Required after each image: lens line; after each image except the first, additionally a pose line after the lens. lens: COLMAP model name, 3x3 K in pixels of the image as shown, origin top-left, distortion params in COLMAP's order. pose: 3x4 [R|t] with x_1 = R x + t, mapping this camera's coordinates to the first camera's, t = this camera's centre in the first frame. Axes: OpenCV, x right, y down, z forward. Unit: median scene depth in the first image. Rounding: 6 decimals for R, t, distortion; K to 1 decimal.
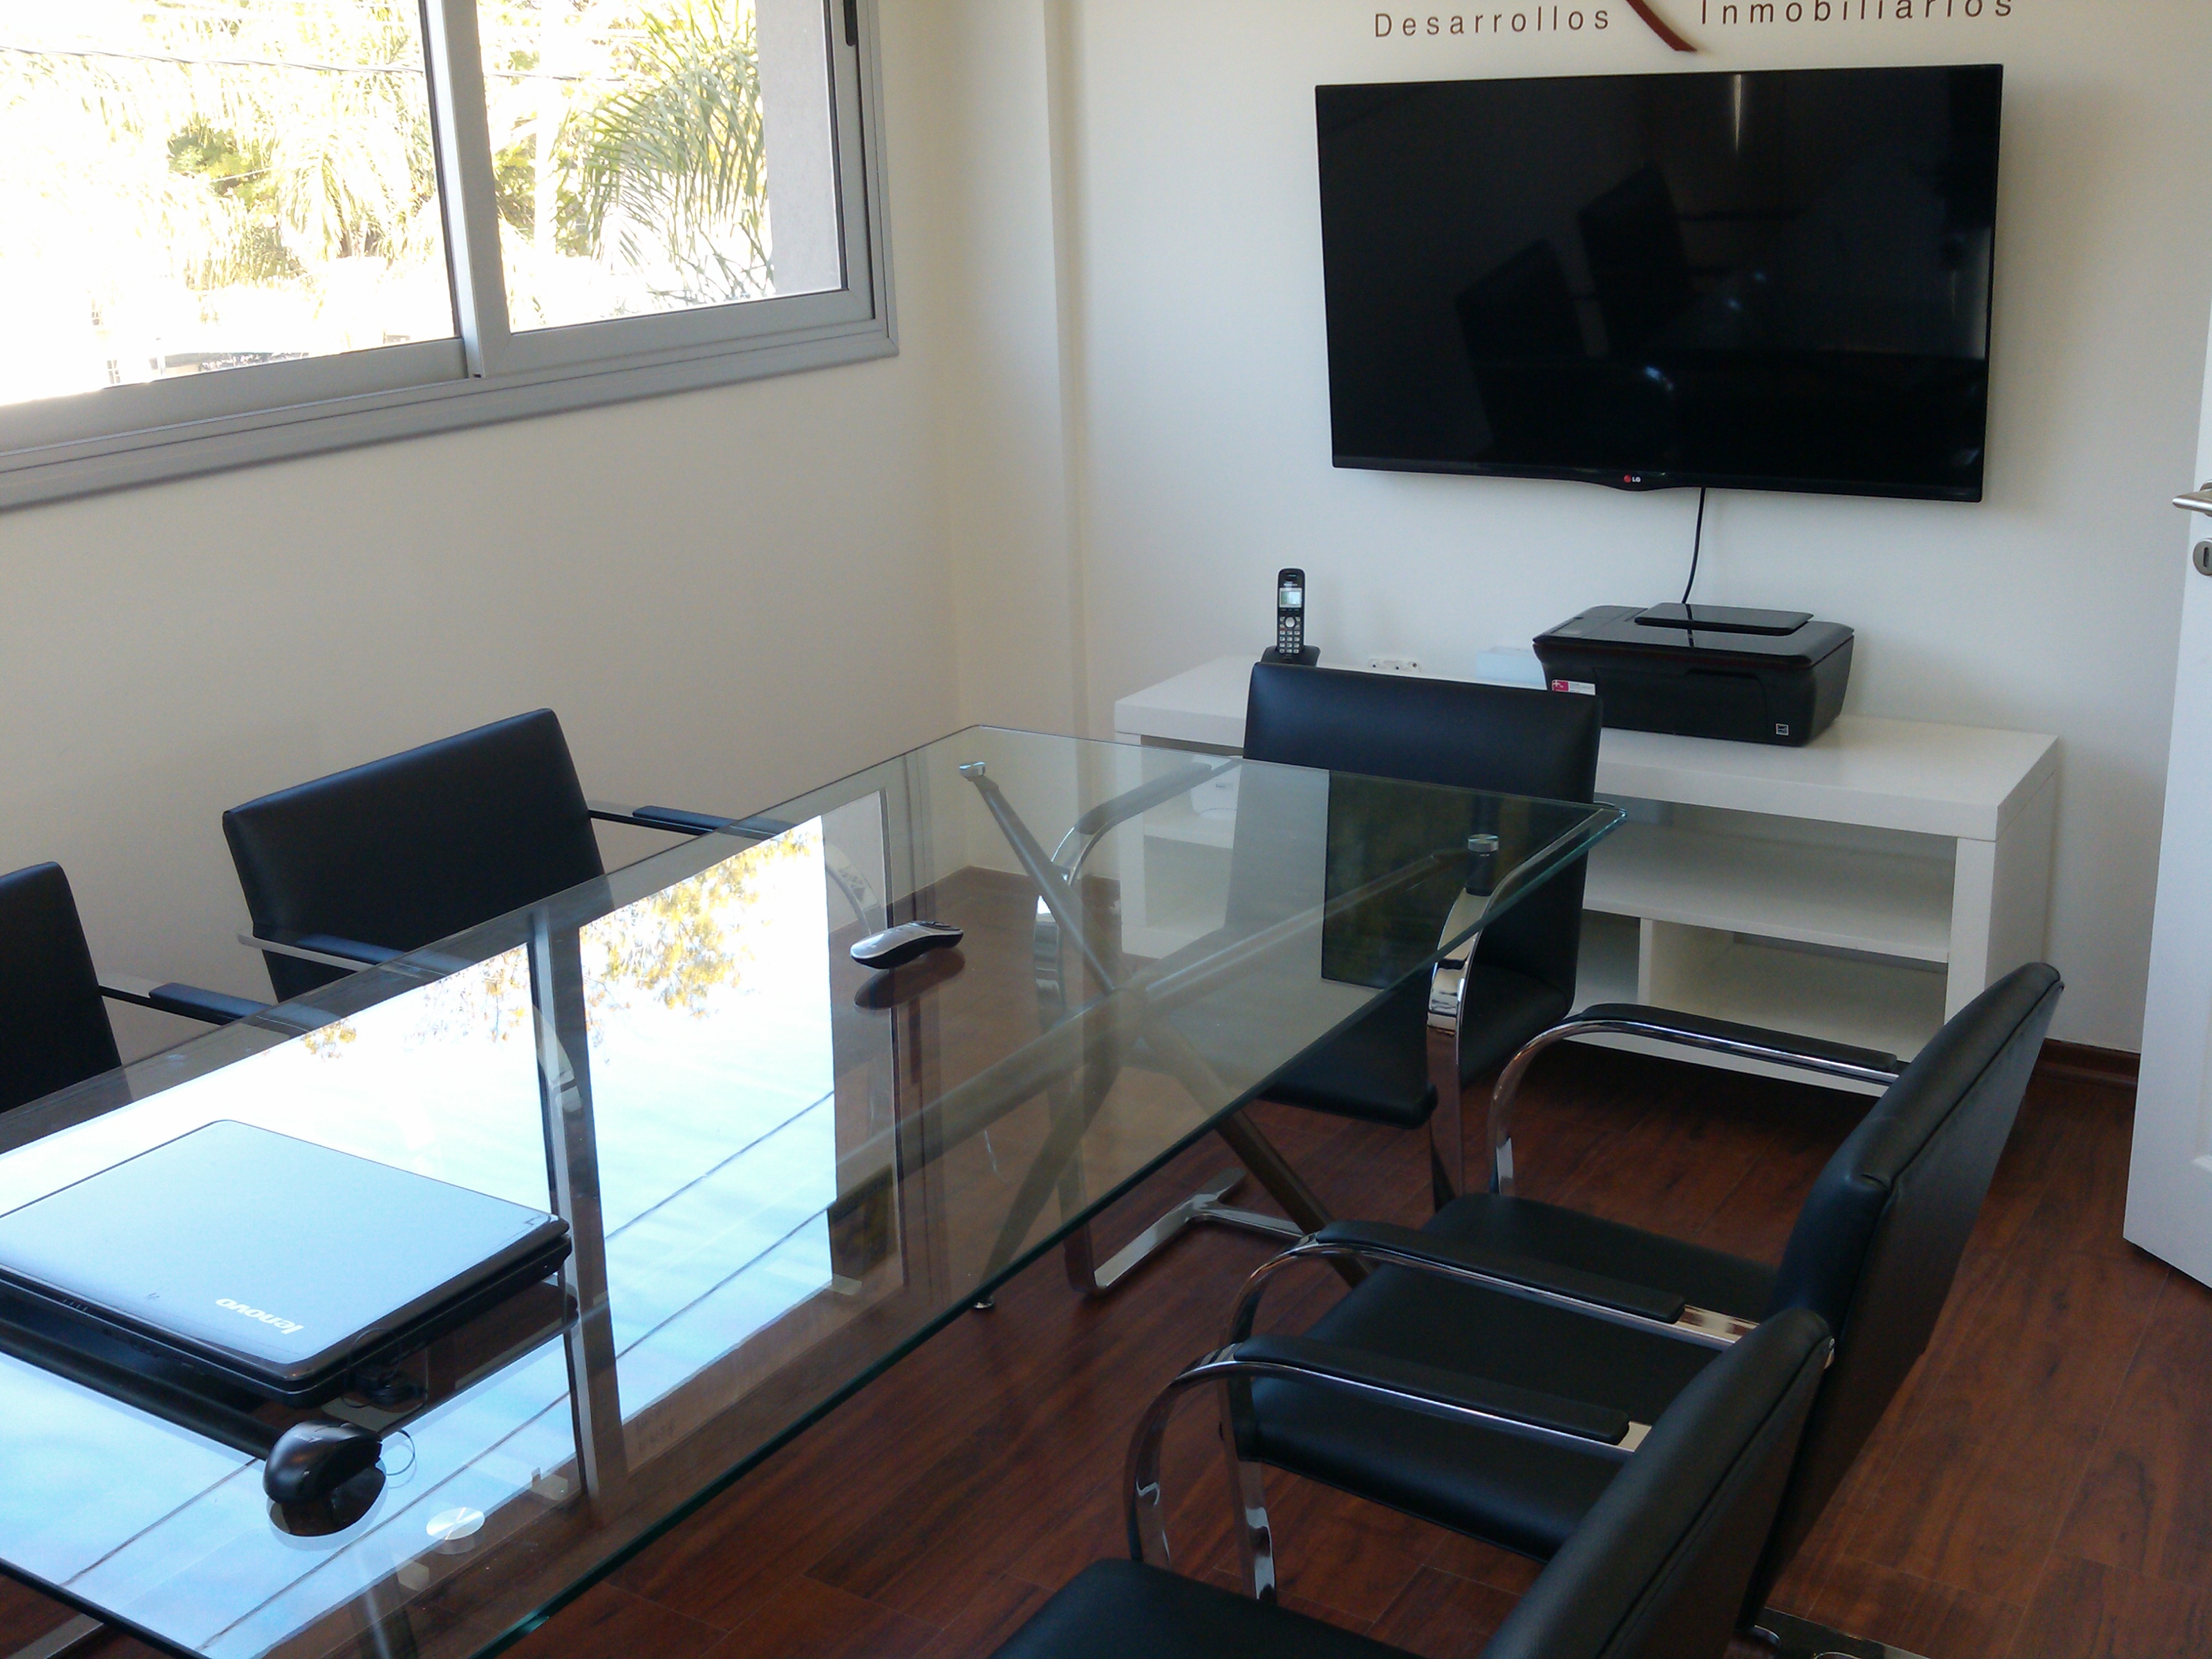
lens RADIAL K [[2421.8, 0, 1105.8], [0, 2421.8, 824.9], [0, 0, 1]] dist [-0.013540, 0.000000]
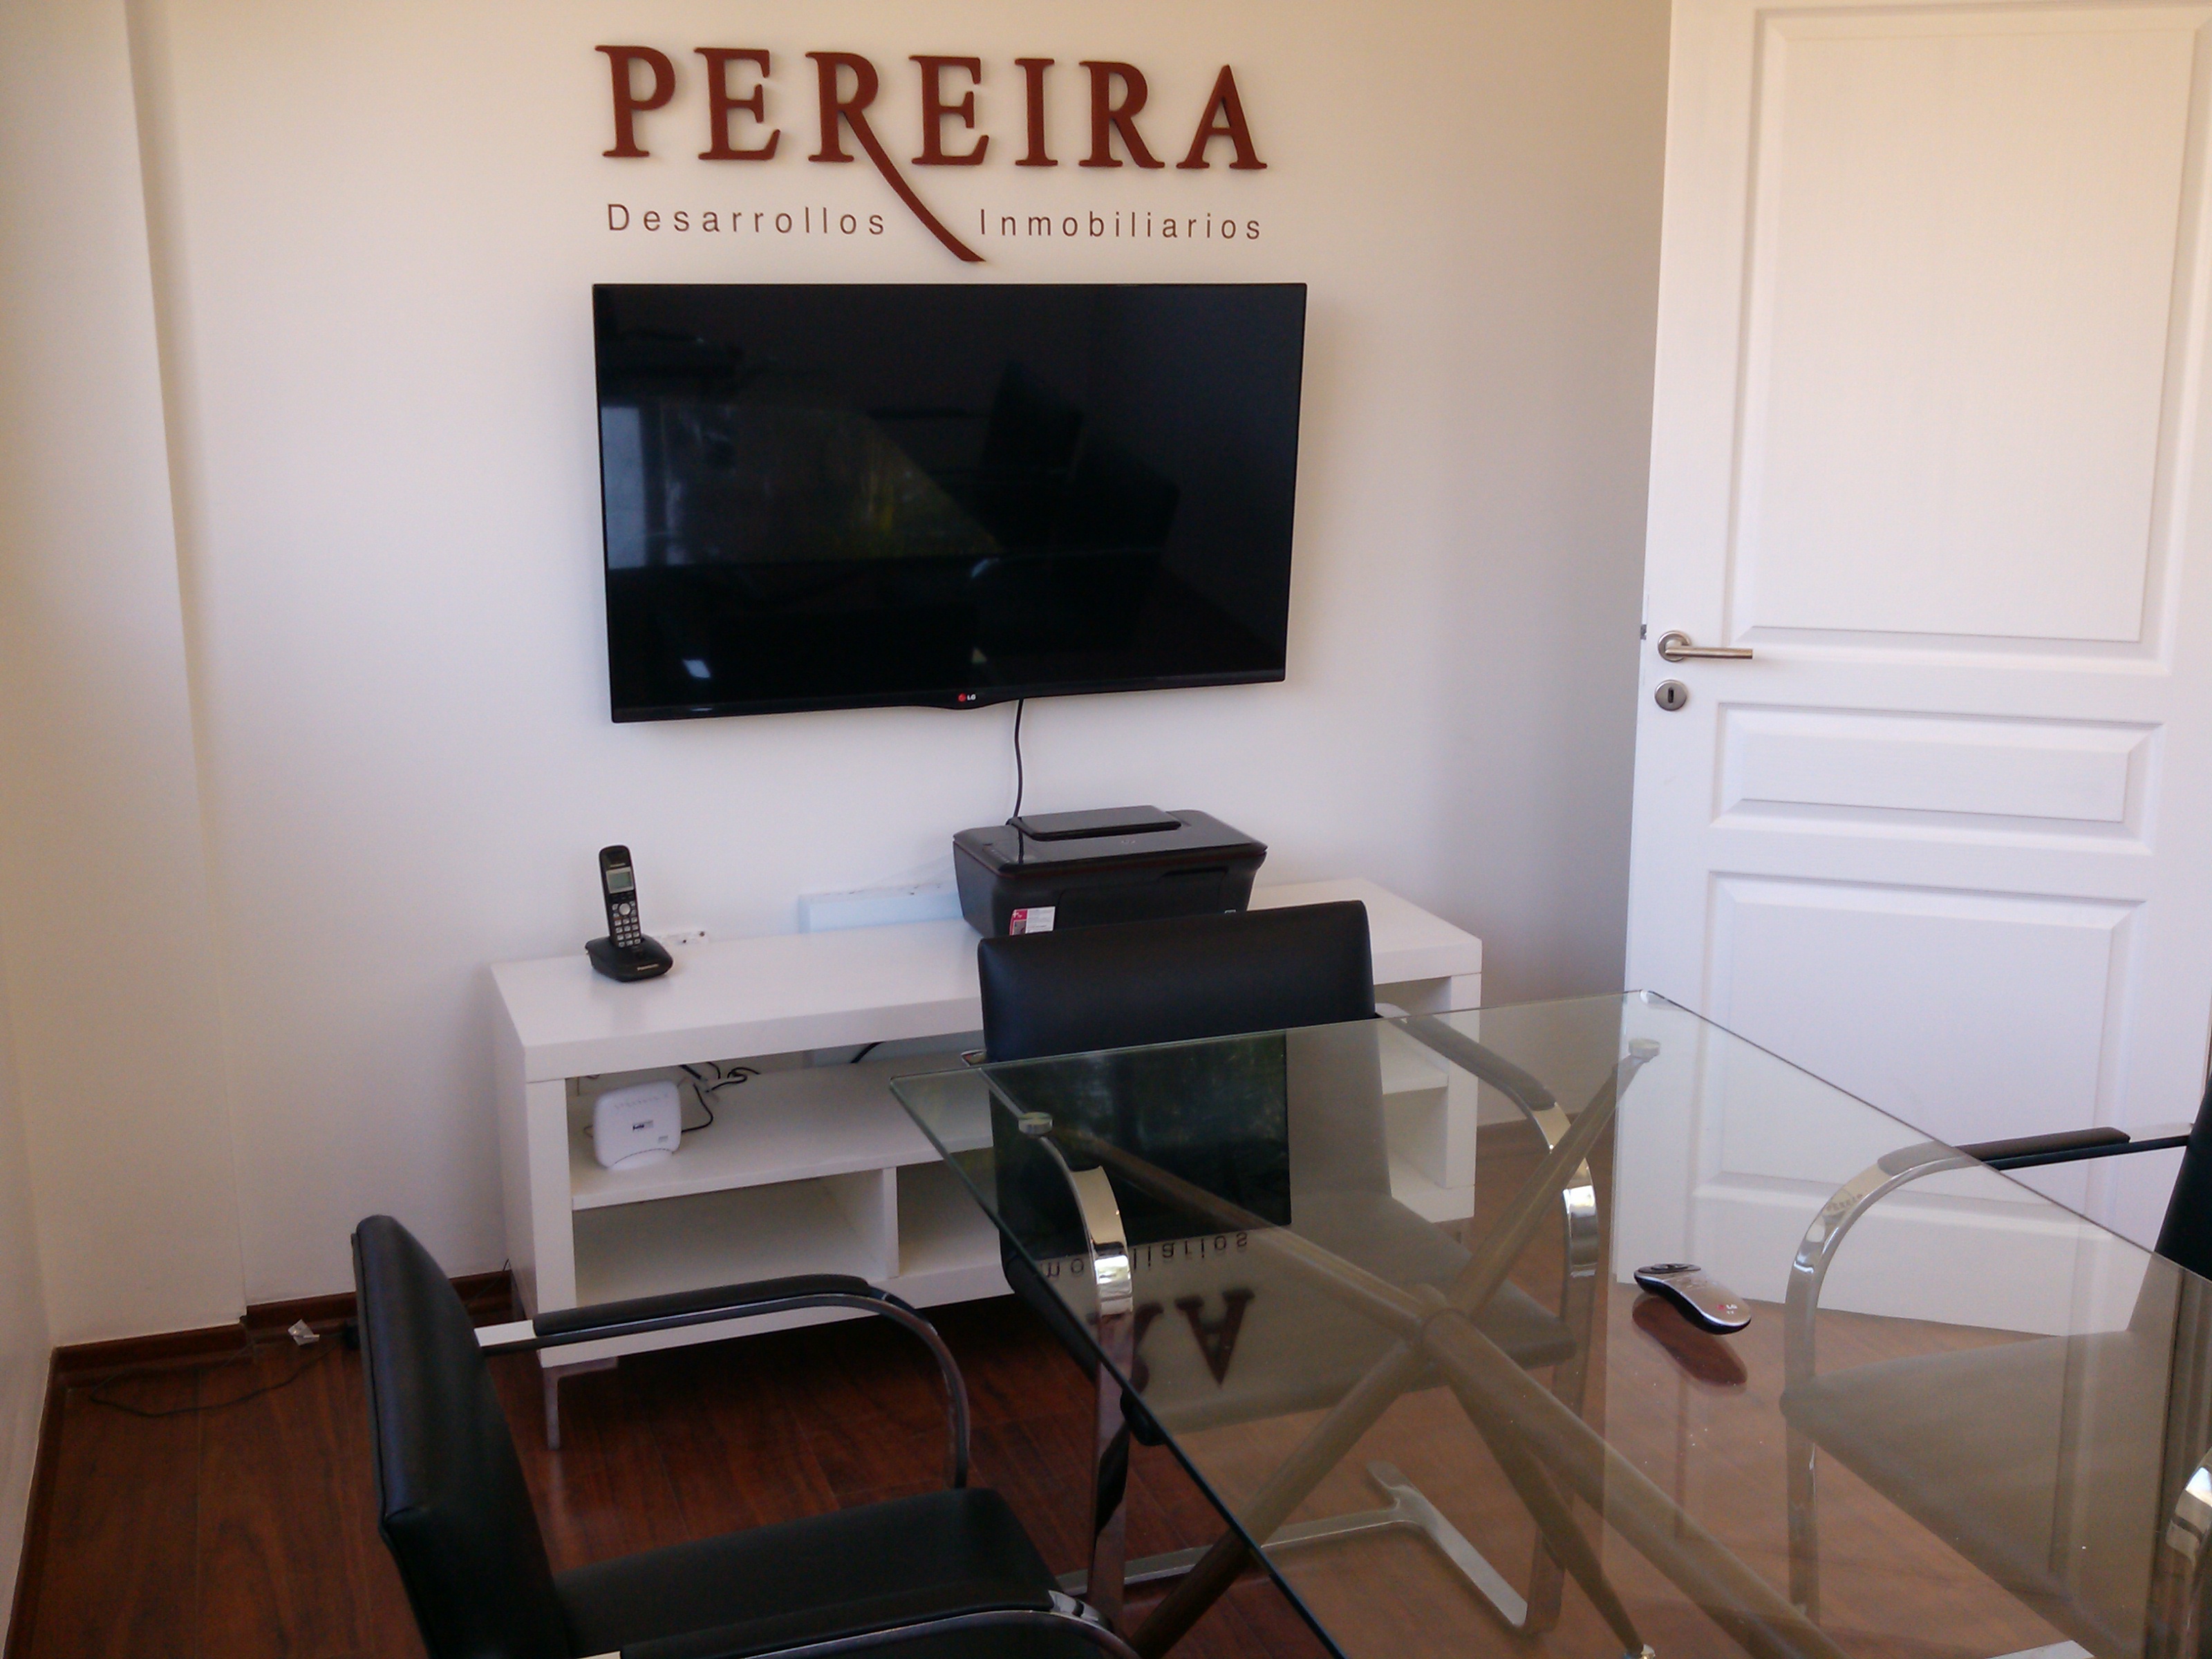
lens RADIAL K [[2421.8, 0, 1107.0], [0, 2421.8, 831.9], [0, 0, 1]] dist [-0.013540, 0.000000]
pose [[0.625431, -0.144007, 0.766875, -0.483720], [0.205272, 0.978568, 0.016349, -0.093698], [-0.752795, 0.147193, 0.641588, 0.346288]]
